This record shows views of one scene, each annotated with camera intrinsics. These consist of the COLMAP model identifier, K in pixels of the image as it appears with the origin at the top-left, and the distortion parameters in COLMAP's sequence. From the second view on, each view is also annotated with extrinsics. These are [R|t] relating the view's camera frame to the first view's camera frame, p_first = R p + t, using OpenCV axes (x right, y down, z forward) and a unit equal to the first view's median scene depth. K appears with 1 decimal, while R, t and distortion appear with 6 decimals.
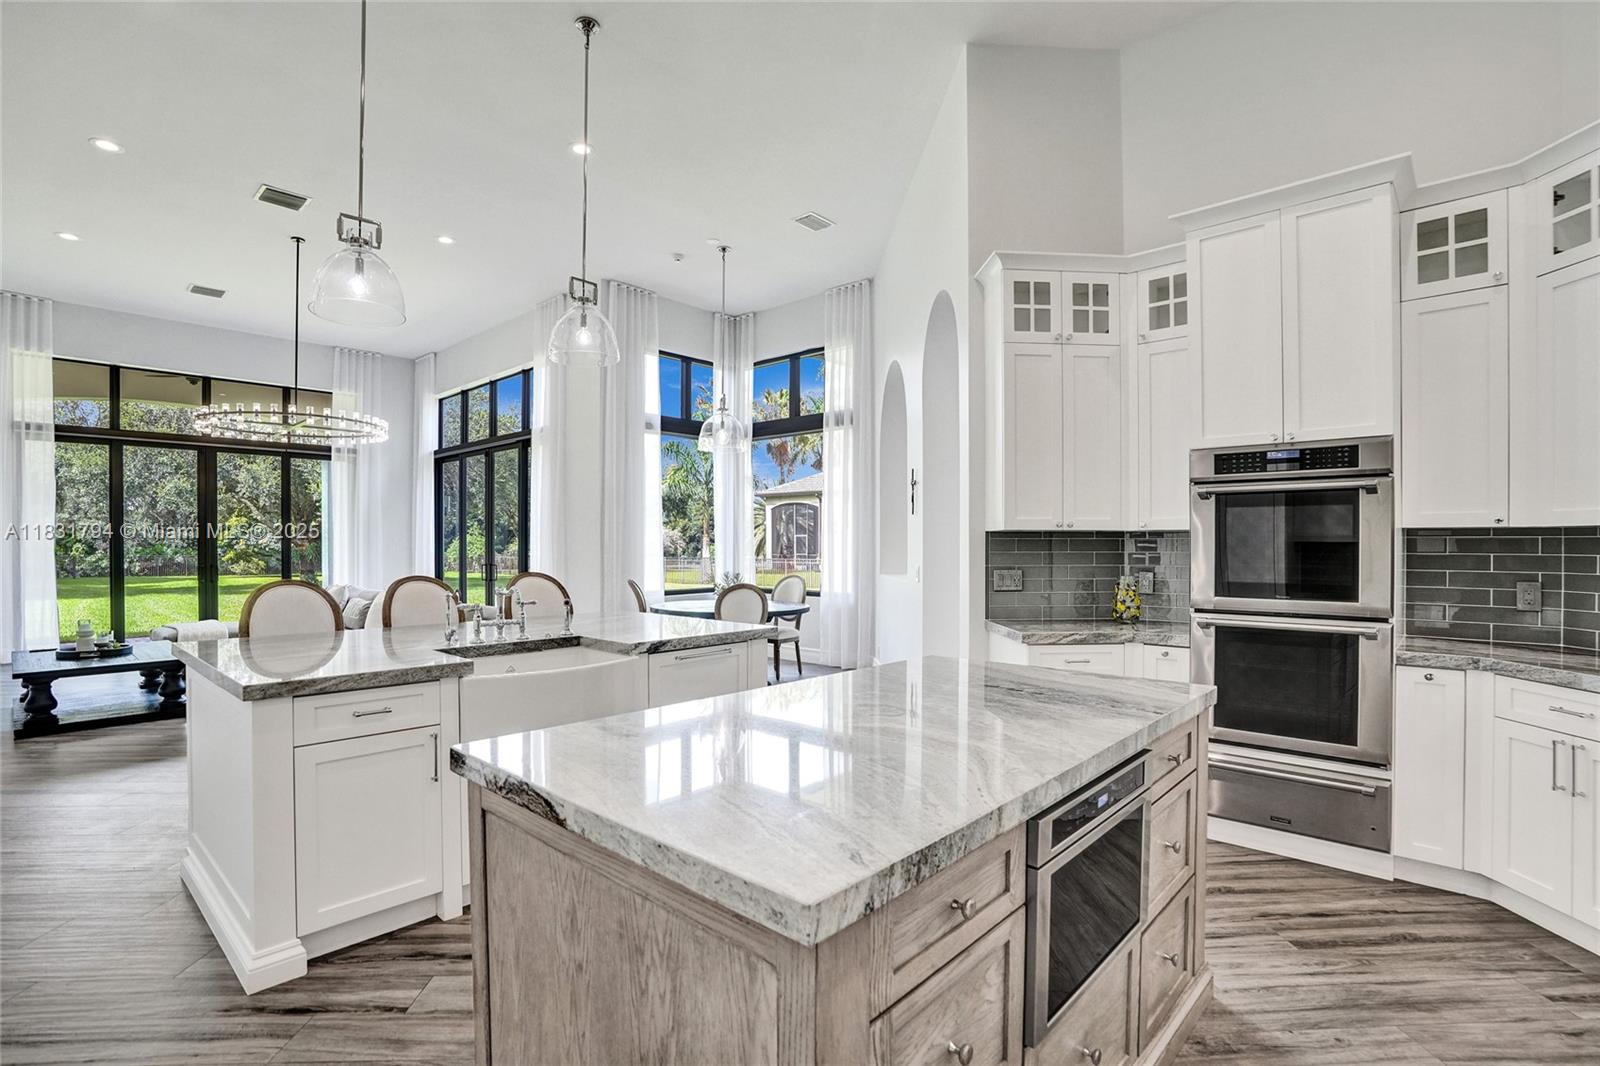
lens RADIAL K [[762.3, 0, 825.0], [0, 762.3, 555.5], [0, 0, 1]] dist [-0.045906, 0.010921]
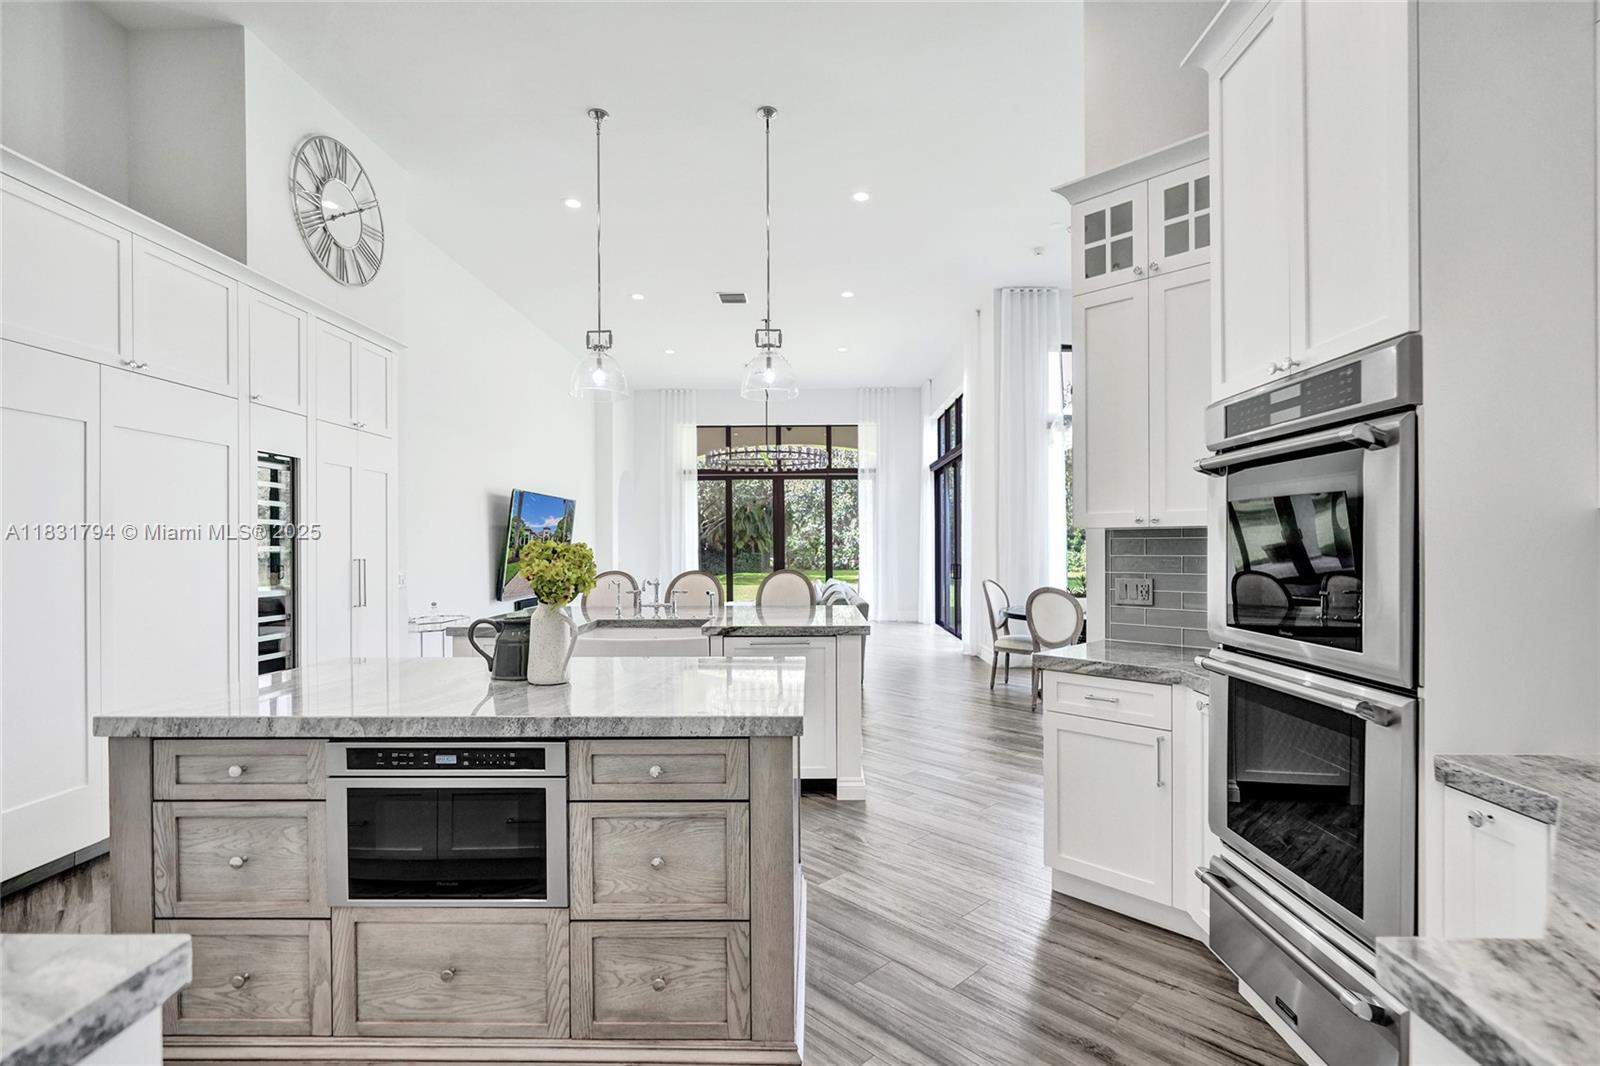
lens RADIAL K [[762.3, 0, 812.3], [0, 762.3, 565.6], [0, 0, 1]] dist [-0.045906, 0.010921]
pose [[0.661376, 0.014498, -0.749915, 0.293421], [-0.004594, 0.999873, 0.015279, -0.002067], [0.750041, -0.006660, 0.661358, 0.114461]]
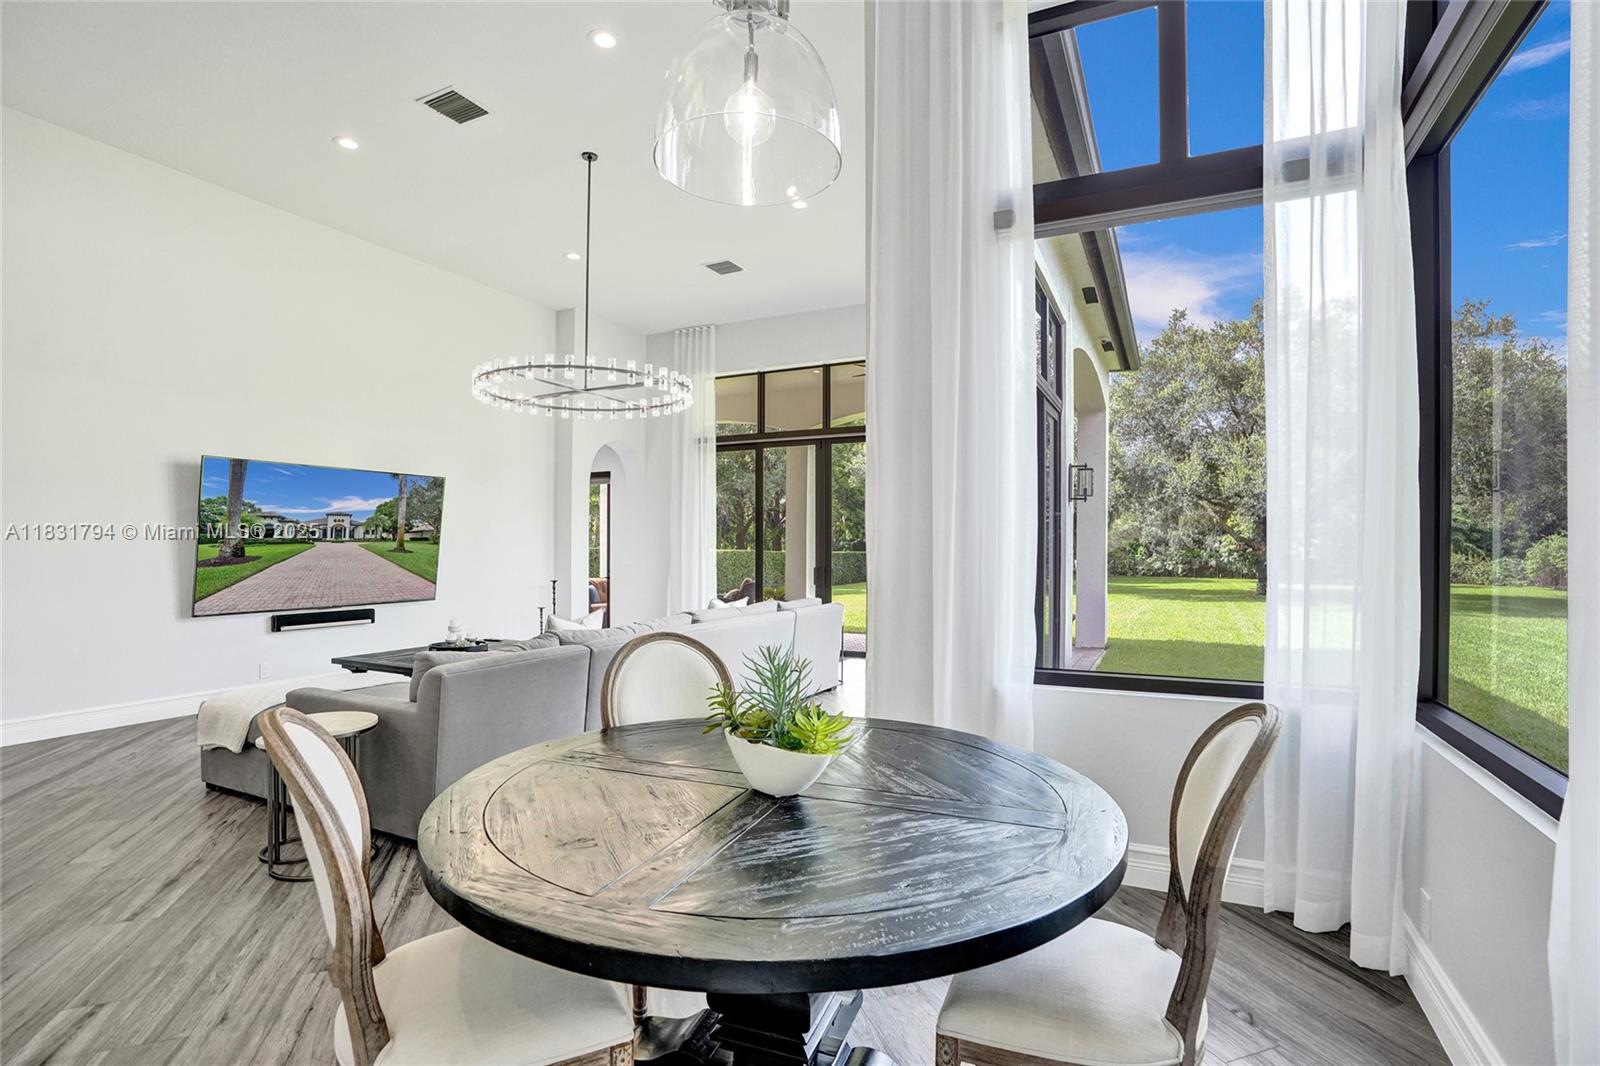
lens RADIAL K [[762.3, 0, 817.1], [0, 762.3, 539.4], [0, 0, 1]] dist [-0.045906, 0.010921]
pose [[0.265946, -0.008419, -0.963951, 0.094720], [-0.018548, 0.999732, -0.013848, -0.008527], [0.963810, 0.021562, 0.265718, 0.791758]]
